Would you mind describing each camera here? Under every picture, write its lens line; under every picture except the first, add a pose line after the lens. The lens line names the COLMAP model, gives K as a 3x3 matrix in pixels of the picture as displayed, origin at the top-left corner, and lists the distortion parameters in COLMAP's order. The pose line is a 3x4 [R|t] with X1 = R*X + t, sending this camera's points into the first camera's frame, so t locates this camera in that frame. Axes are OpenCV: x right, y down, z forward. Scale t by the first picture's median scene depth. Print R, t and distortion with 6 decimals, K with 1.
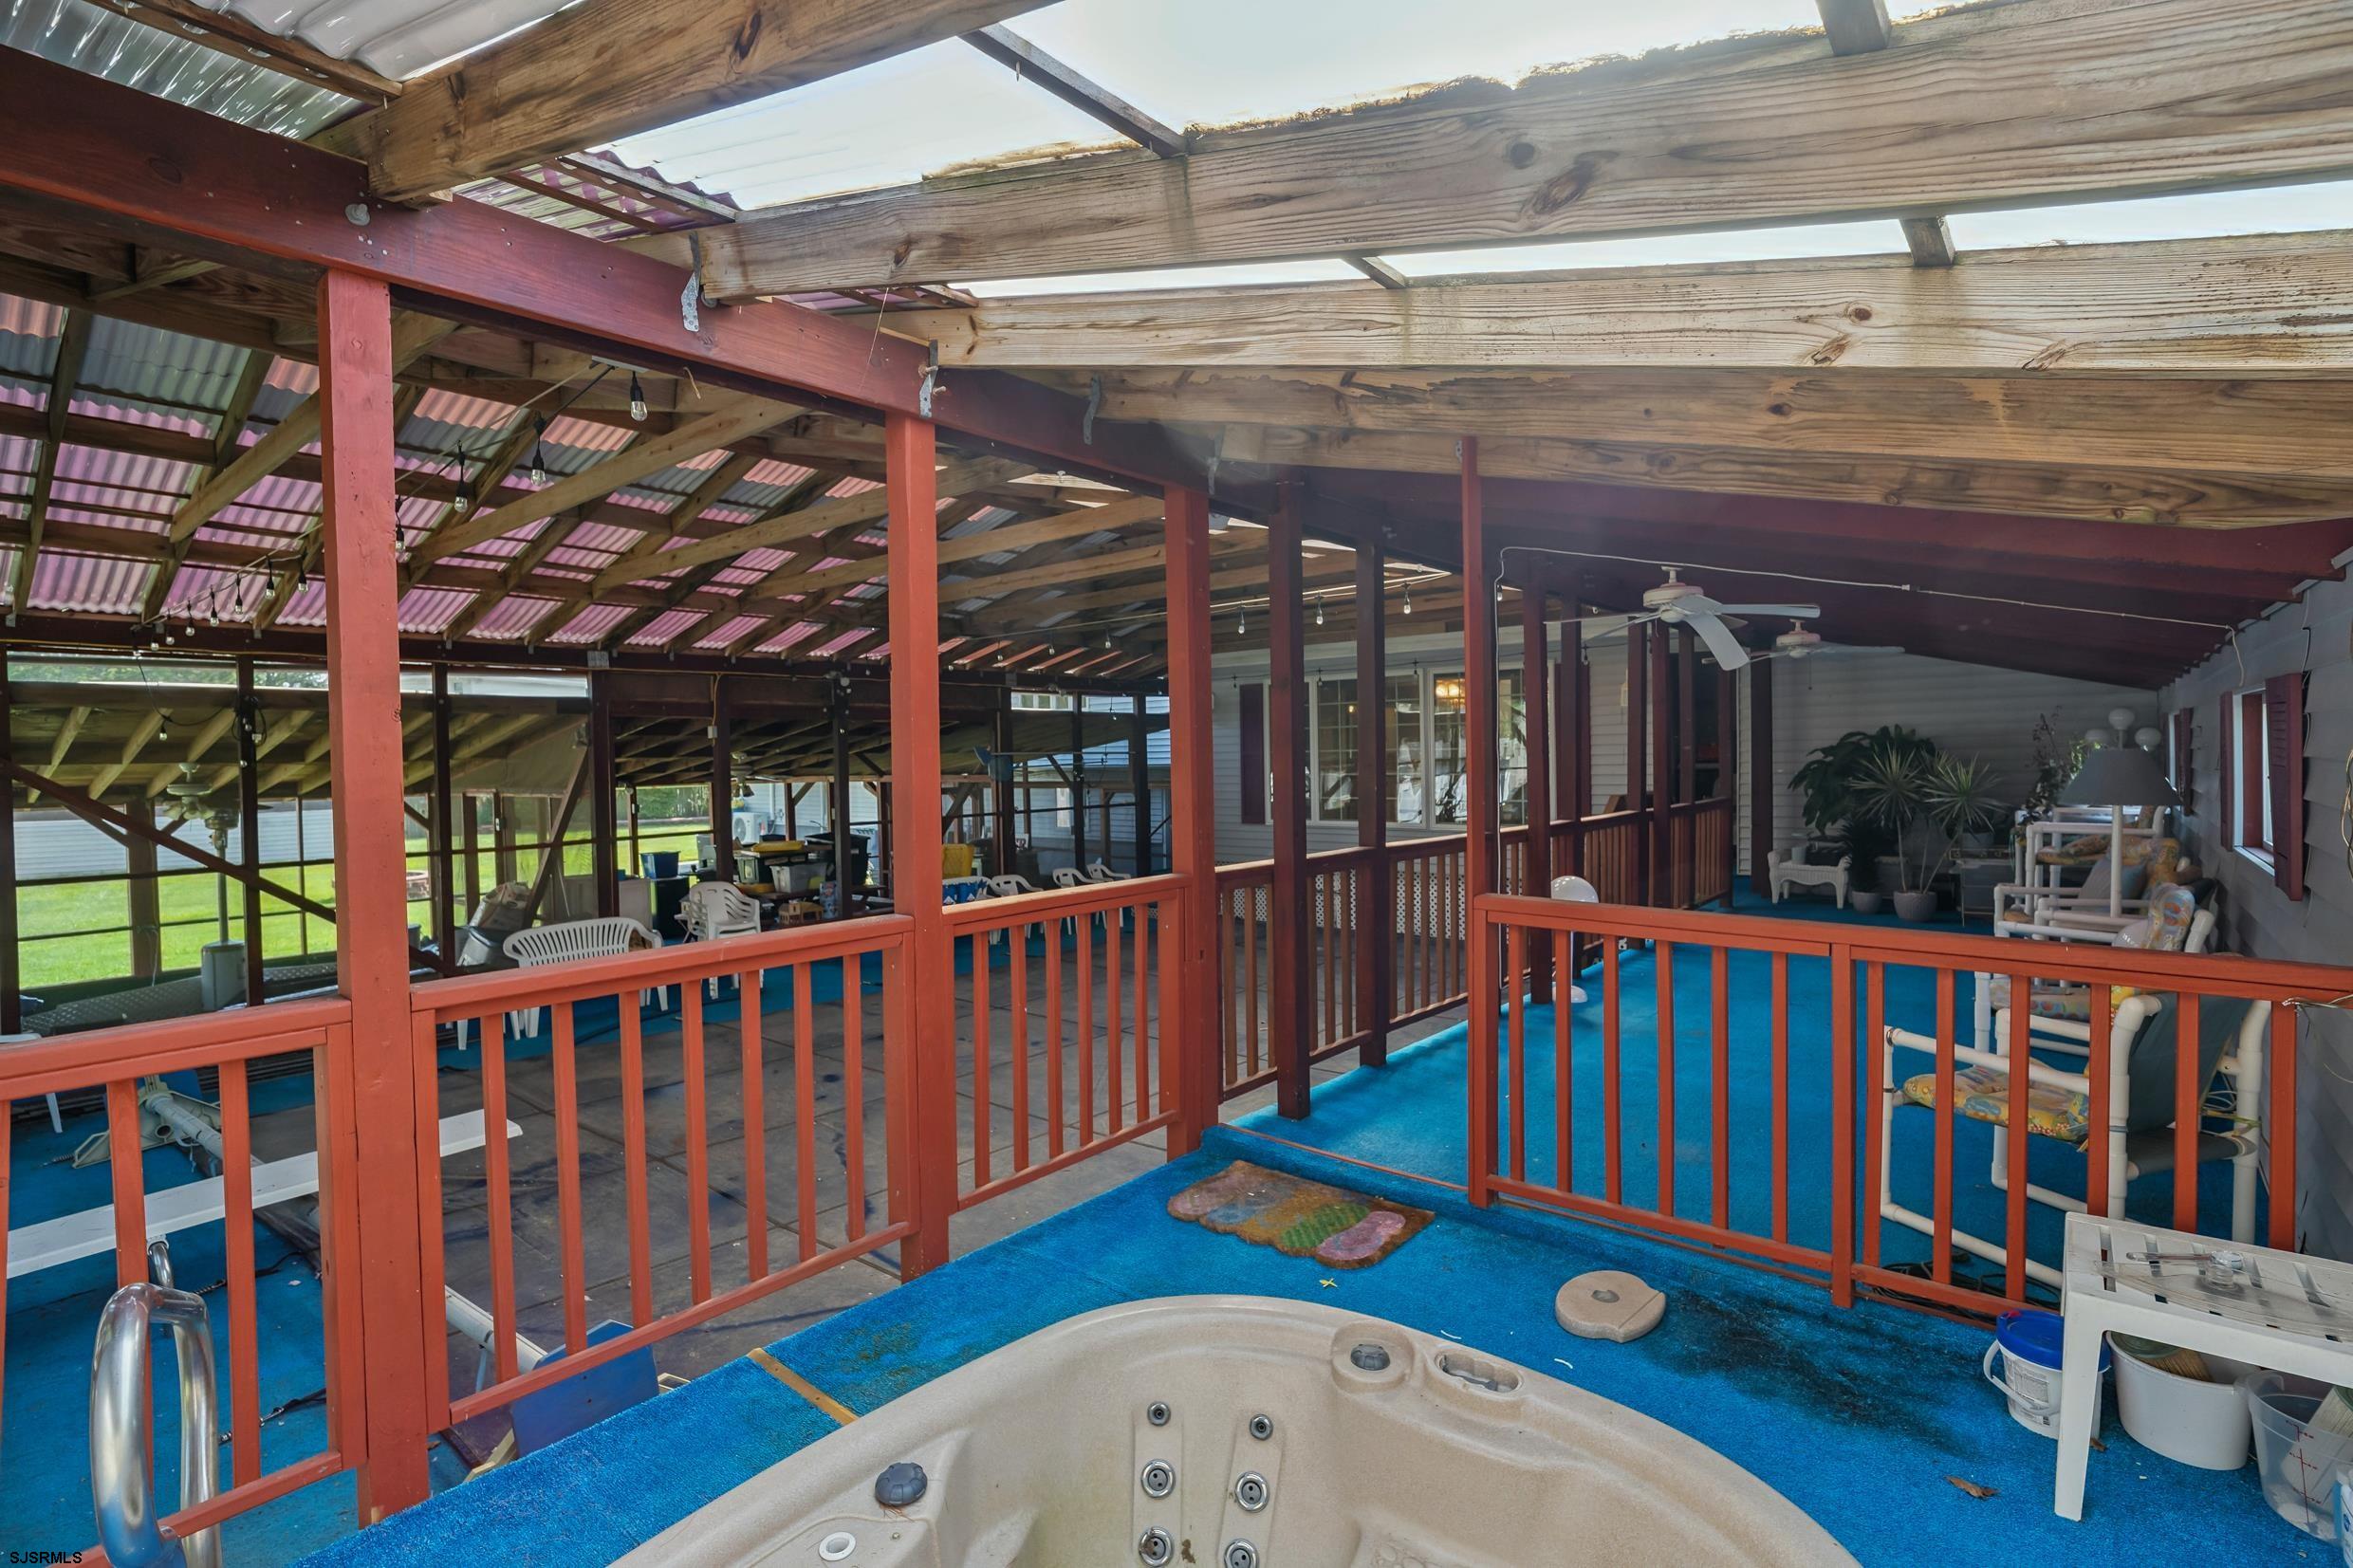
lens RADIAL K [[1100.6, 0, 1173.9], [0, 1100.6, 779.0], [0, 0, 1]] dist [-0.018851, 0.009857]
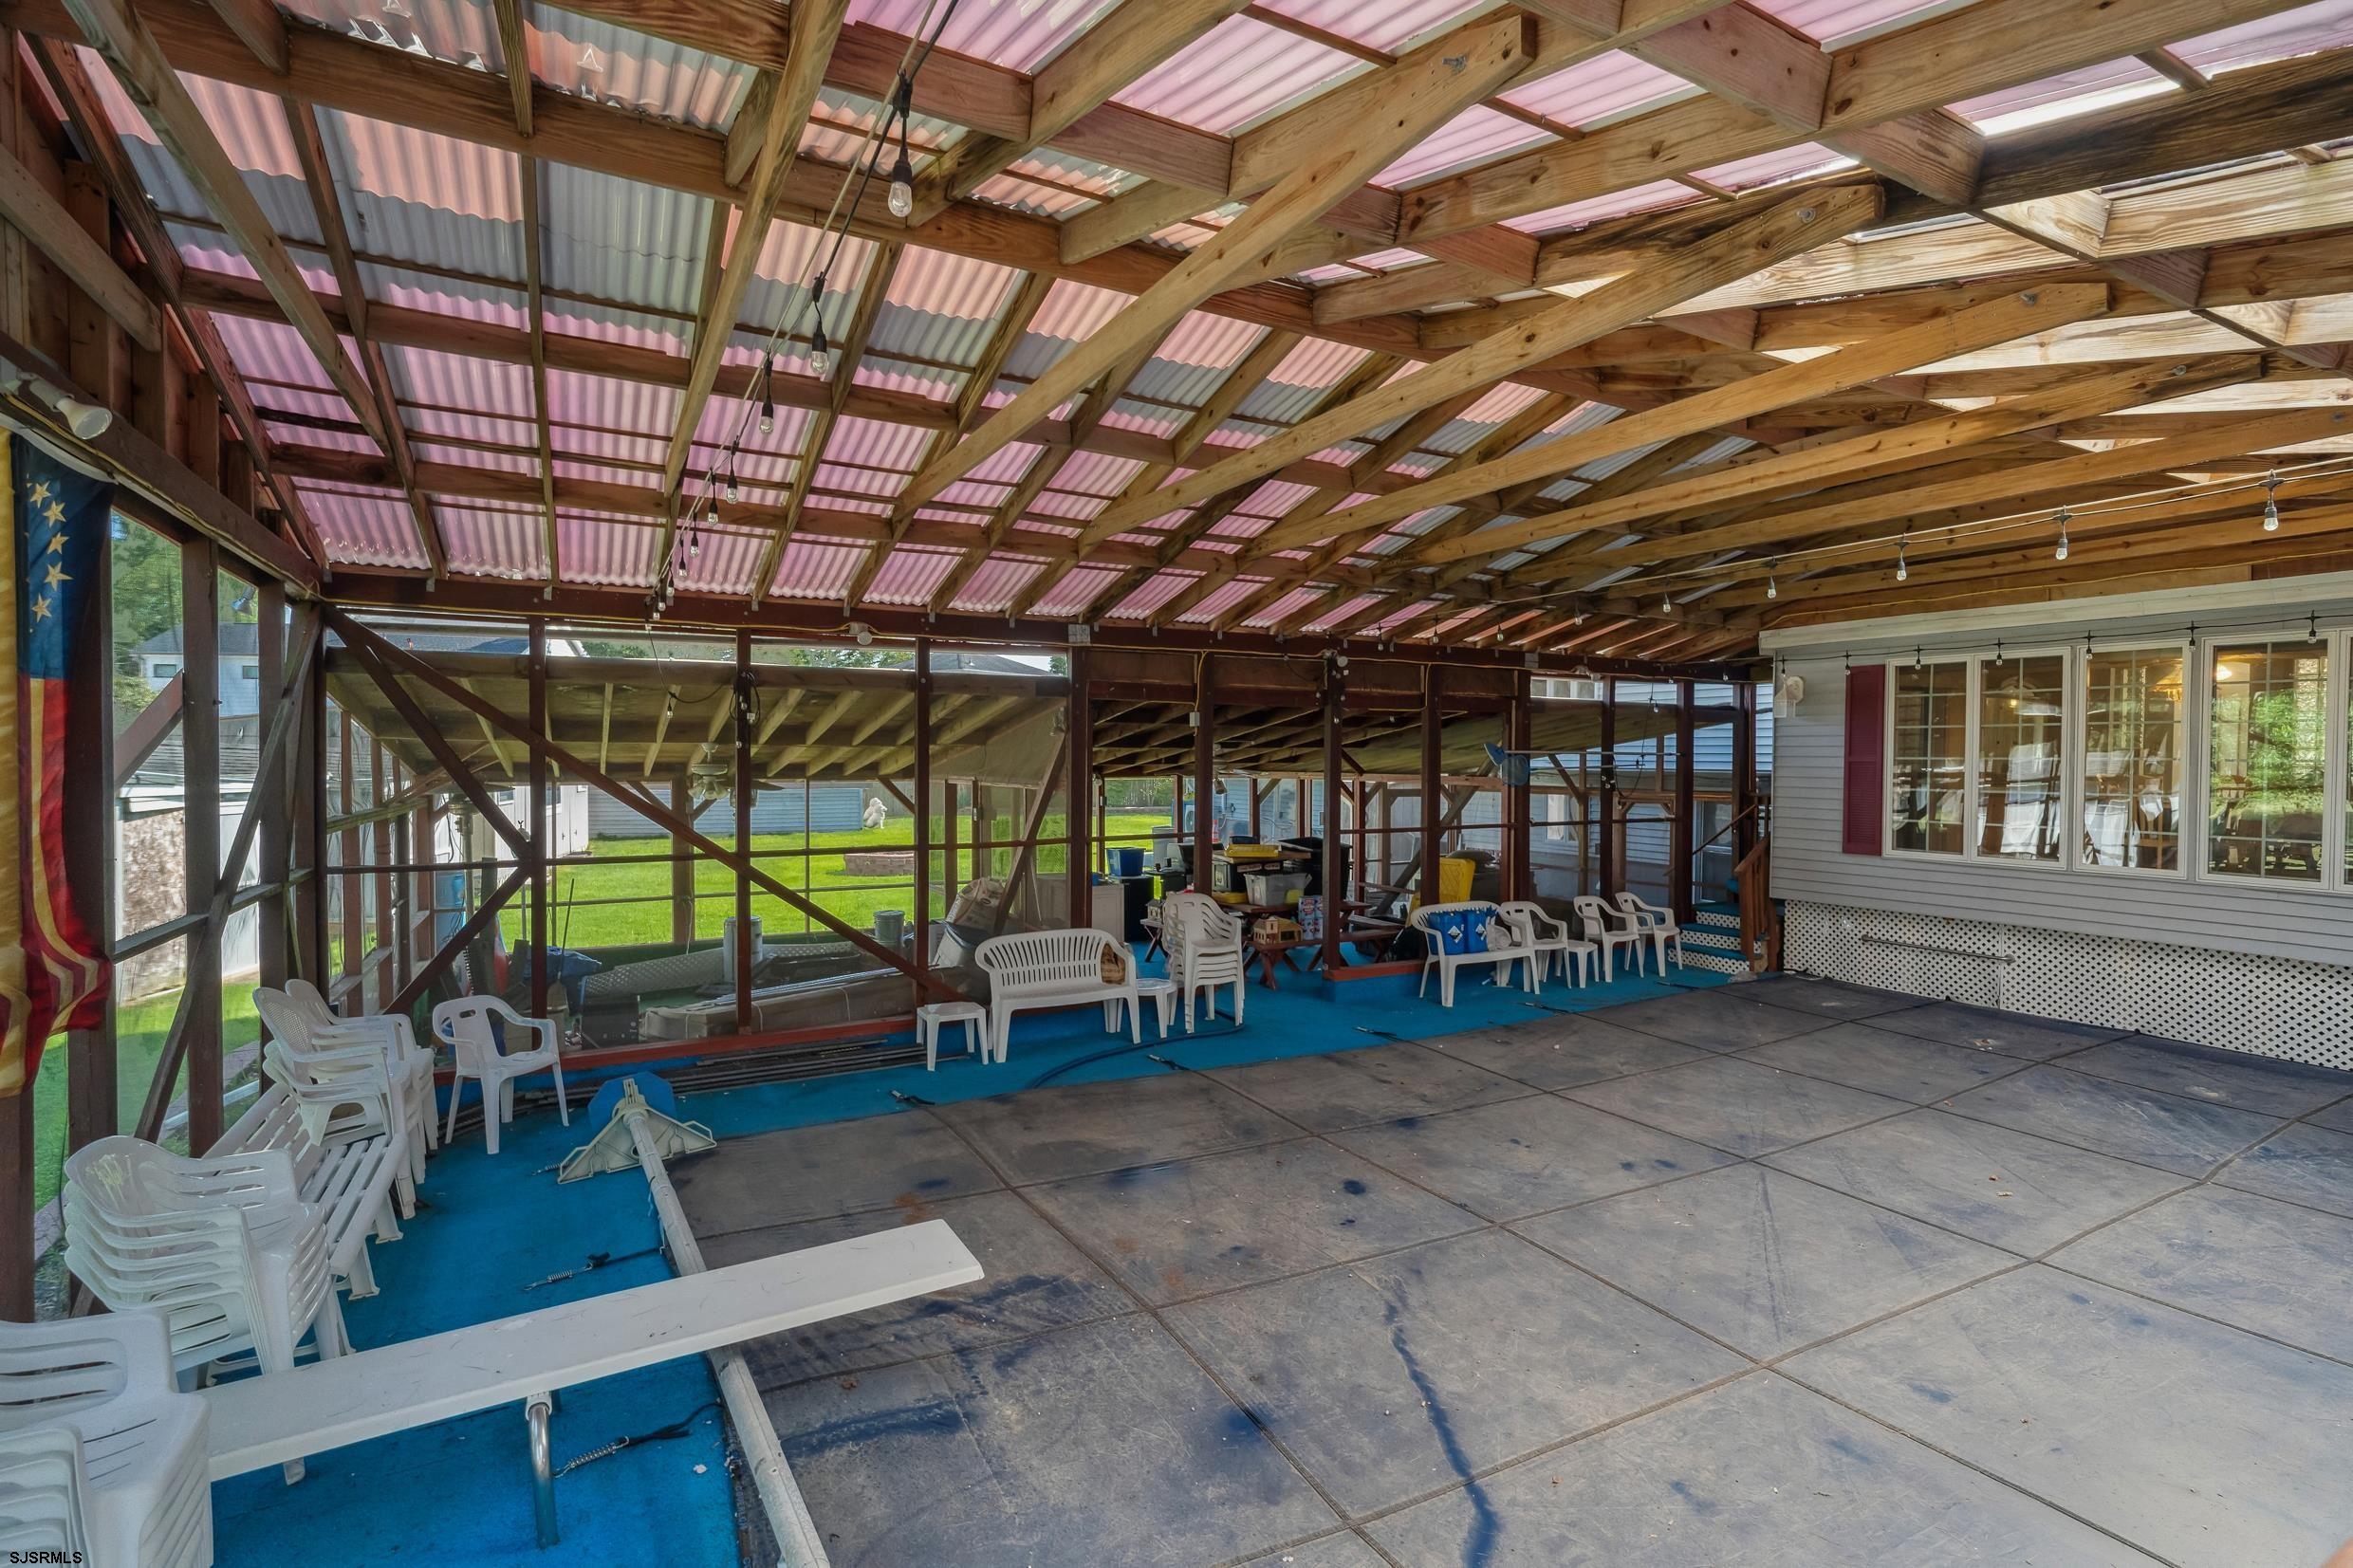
lens RADIAL K [[1100.6, 0, 1173.9], [0, 1100.6, 779.0], [0, 0, 1]] dist [-0.018851, 0.009857]
pose [[0.928461, 0.031738, -0.370072, -0.120798], [-0.030491, 0.999493, 0.009219, -0.003635], [0.370176, 0.002725, 0.928957, 0.202693]]
